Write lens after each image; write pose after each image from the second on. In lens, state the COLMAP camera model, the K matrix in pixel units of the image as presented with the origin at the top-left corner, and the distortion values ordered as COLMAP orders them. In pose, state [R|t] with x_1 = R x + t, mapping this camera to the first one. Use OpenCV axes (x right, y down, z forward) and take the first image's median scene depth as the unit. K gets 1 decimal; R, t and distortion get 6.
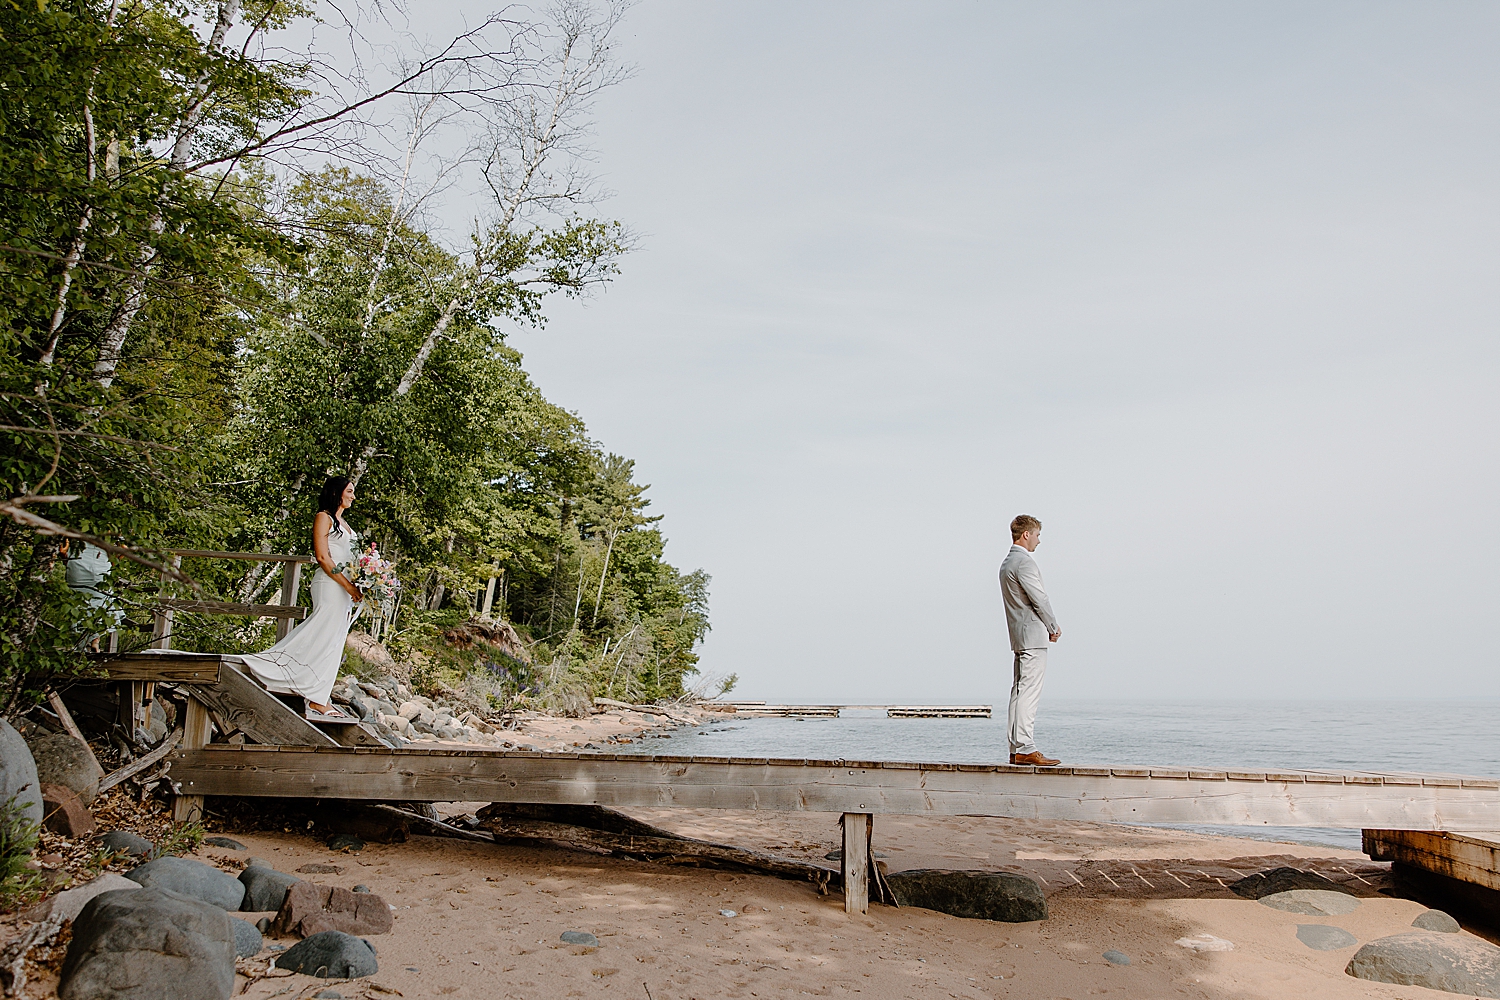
lens RADIAL K [[1264.8, 0, 750.0], [0, 1264.8, 500.0], [0, 0, 1]] dist [0.004023, -0.004513]
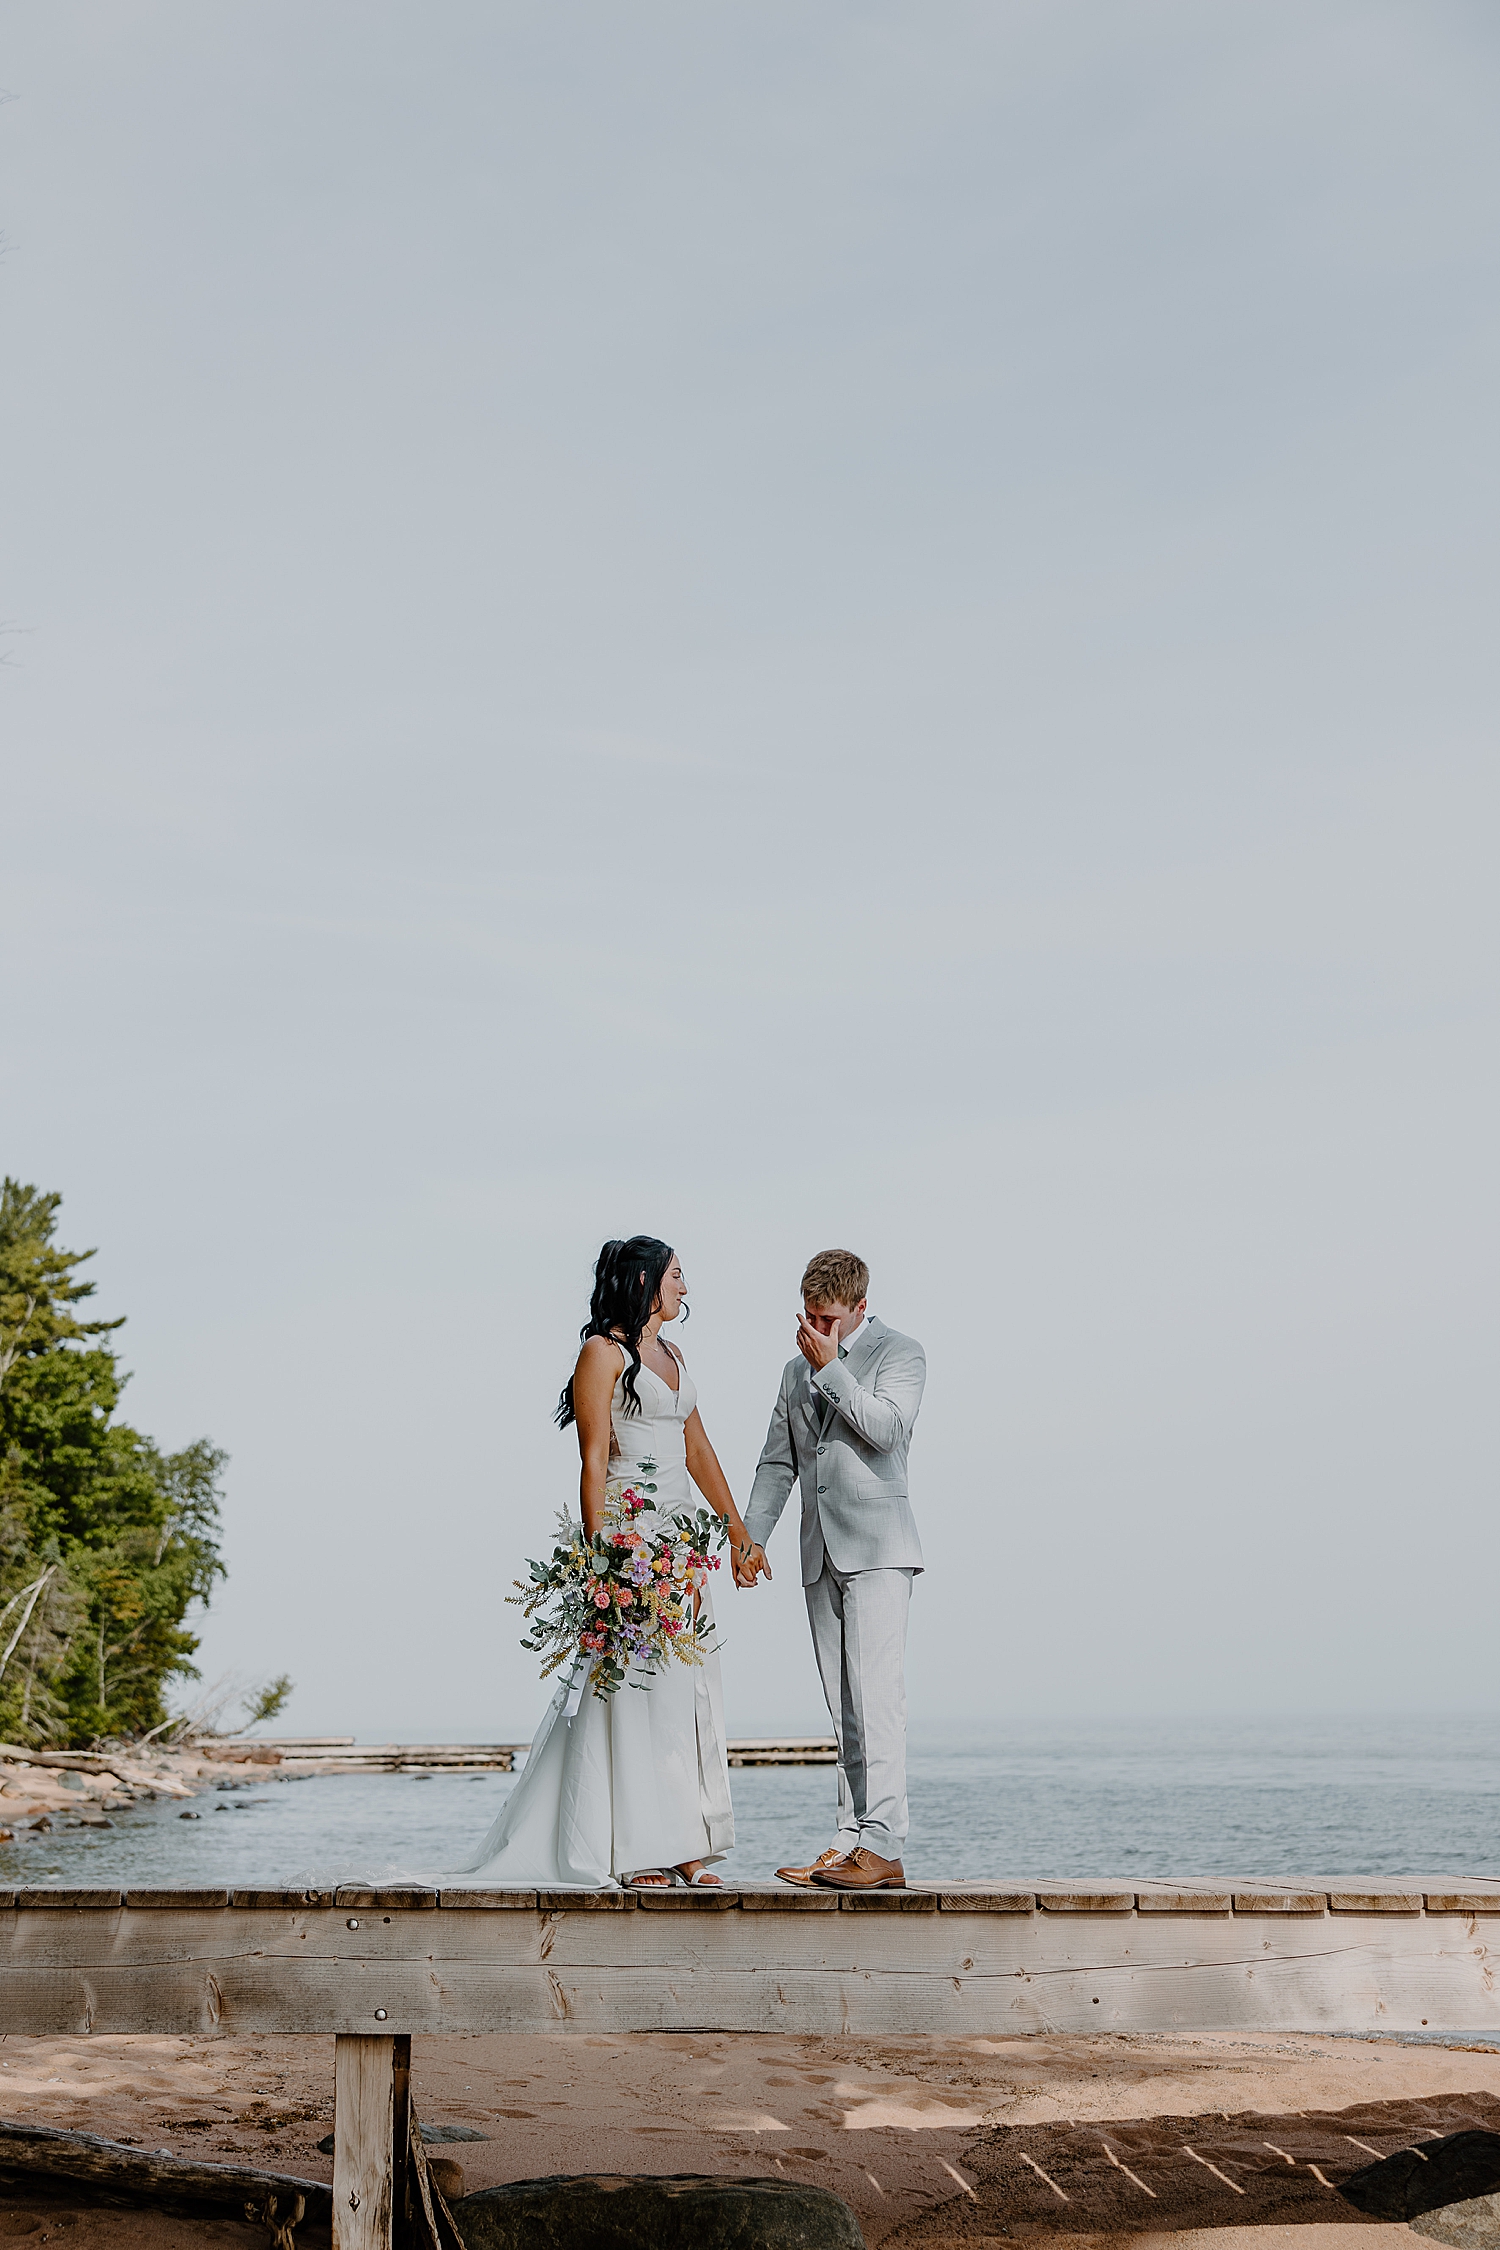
lens RADIAL K [[2615.2, 0, 750.0], [0, 2615.2, 1125.0], [0, 0, 1]] dist [-0.014076, 0.047378]
pose [[0.990631, 0.012048, 0.136036, 0.076826], [-0.002246, 0.997404, -0.071980, 0.032646], [-0.136550, 0.071000, 0.988086, 0.185238]]
